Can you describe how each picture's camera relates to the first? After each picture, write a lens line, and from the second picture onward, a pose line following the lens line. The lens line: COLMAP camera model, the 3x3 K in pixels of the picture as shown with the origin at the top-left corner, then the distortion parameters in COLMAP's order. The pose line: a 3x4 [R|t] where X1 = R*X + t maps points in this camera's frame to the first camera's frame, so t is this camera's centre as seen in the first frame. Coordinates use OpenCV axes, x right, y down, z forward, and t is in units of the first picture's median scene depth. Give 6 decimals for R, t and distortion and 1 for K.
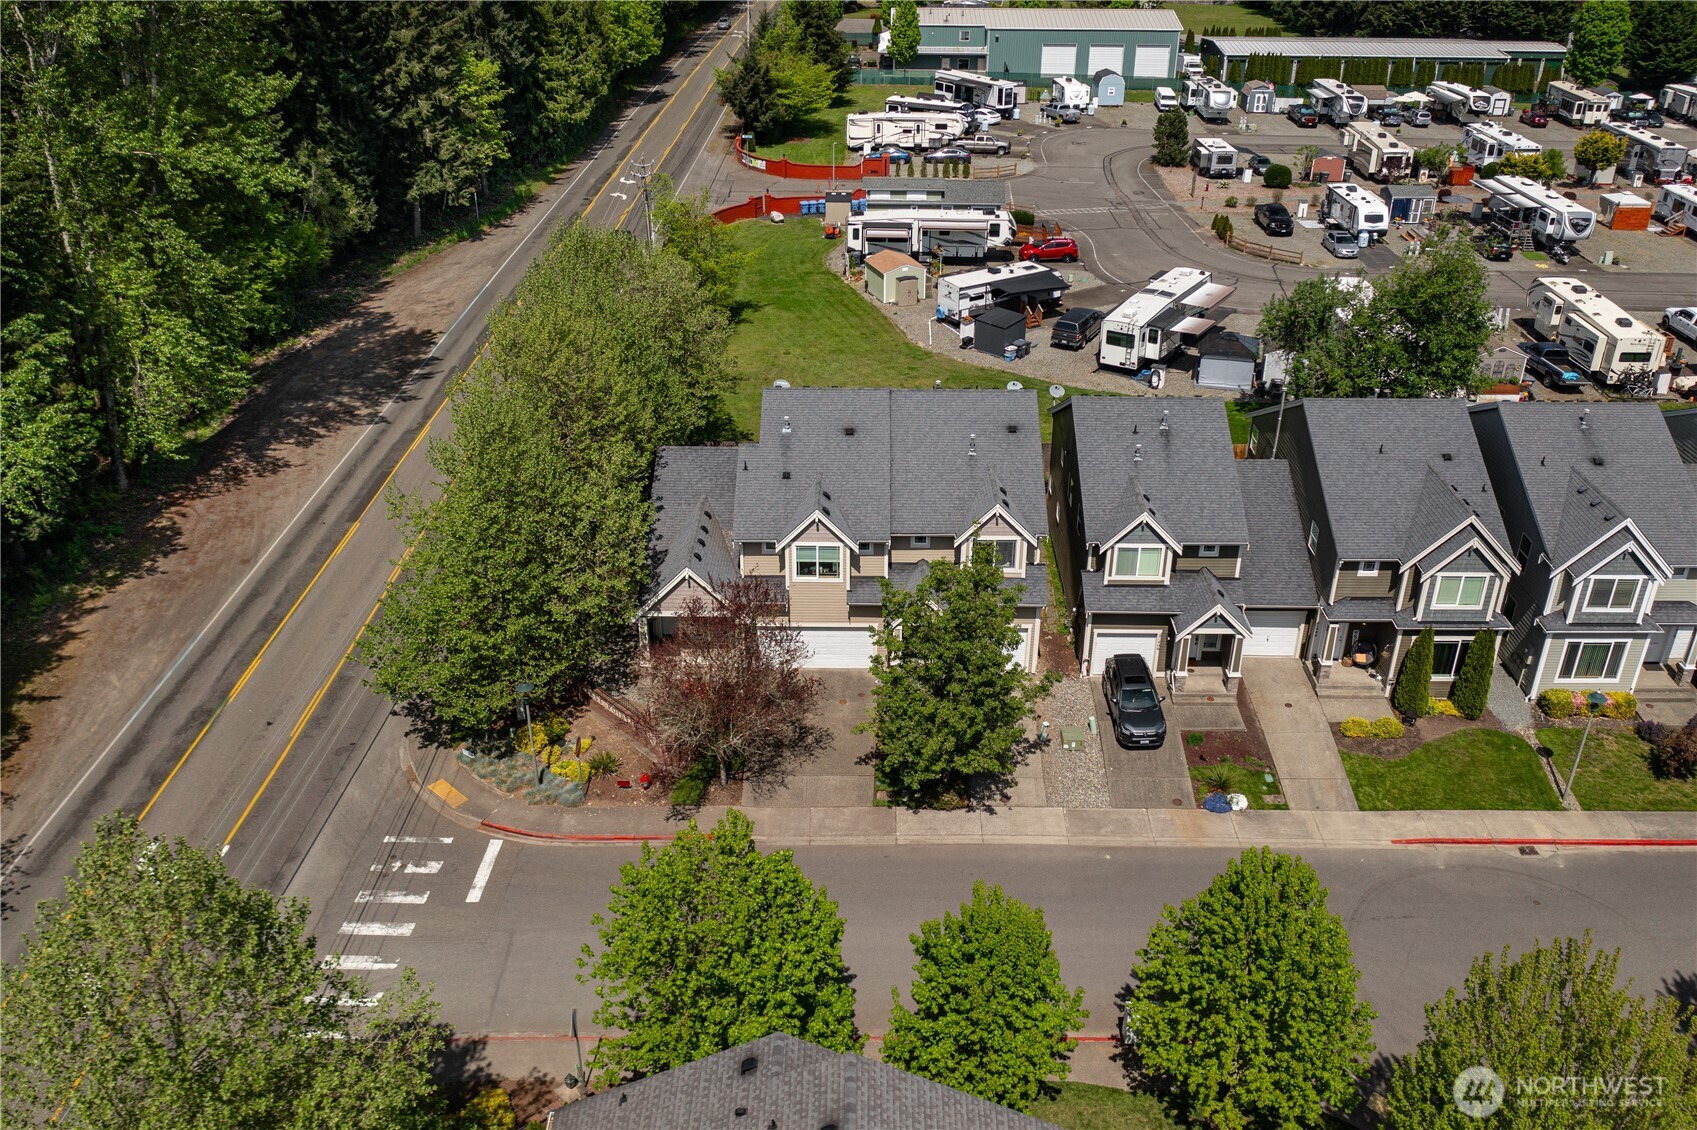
lens RADIAL K [[1380.1, 0, 848.5], [0, 1380.1, 565.0], [0, 0, 1]] dist [-0.006468, -0.002247]
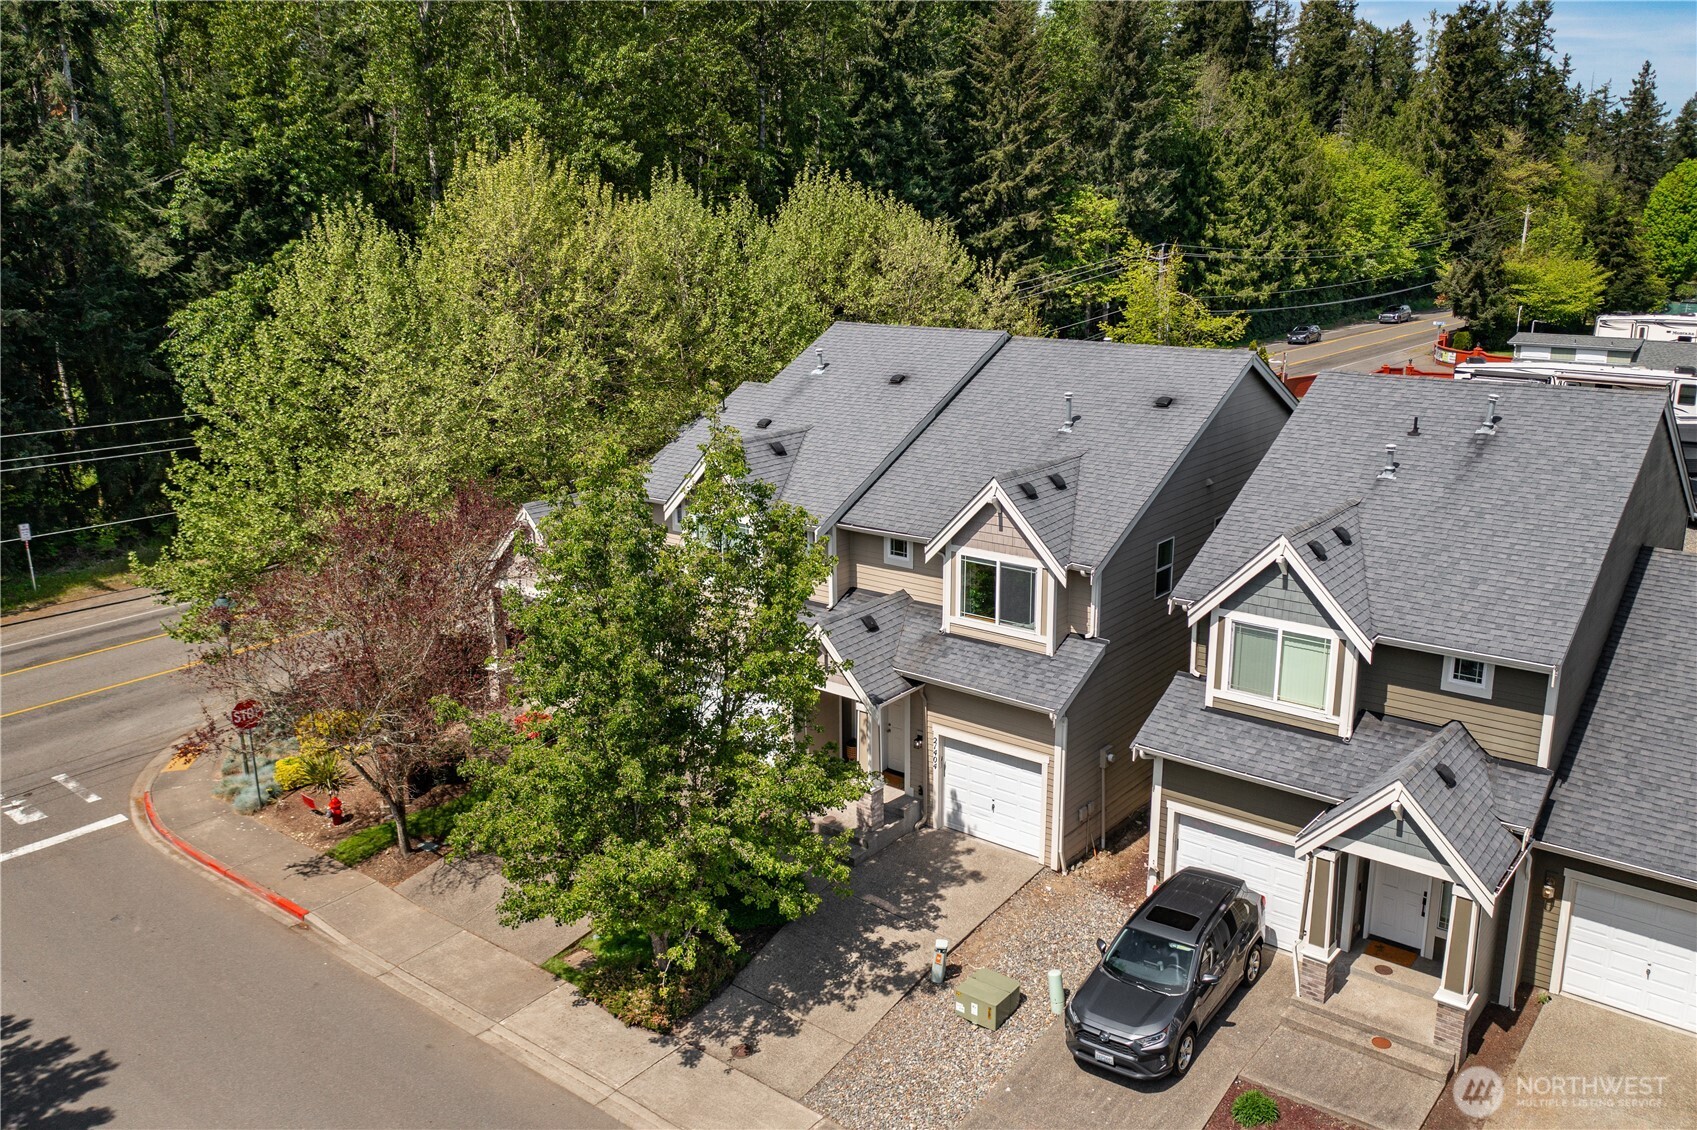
lens RADIAL K [[1351.7, 0, 761.5], [0, 1351.7, 568.0], [0, 0, 1]] dist [-0.014293, -0.005260]
pose [[0.782774, 0.167634, -0.599303, 0.326416], [-0.283507, 0.953354, -0.103633, 0.057526], [0.553976, 0.251028, 0.793786, 0.559897]]
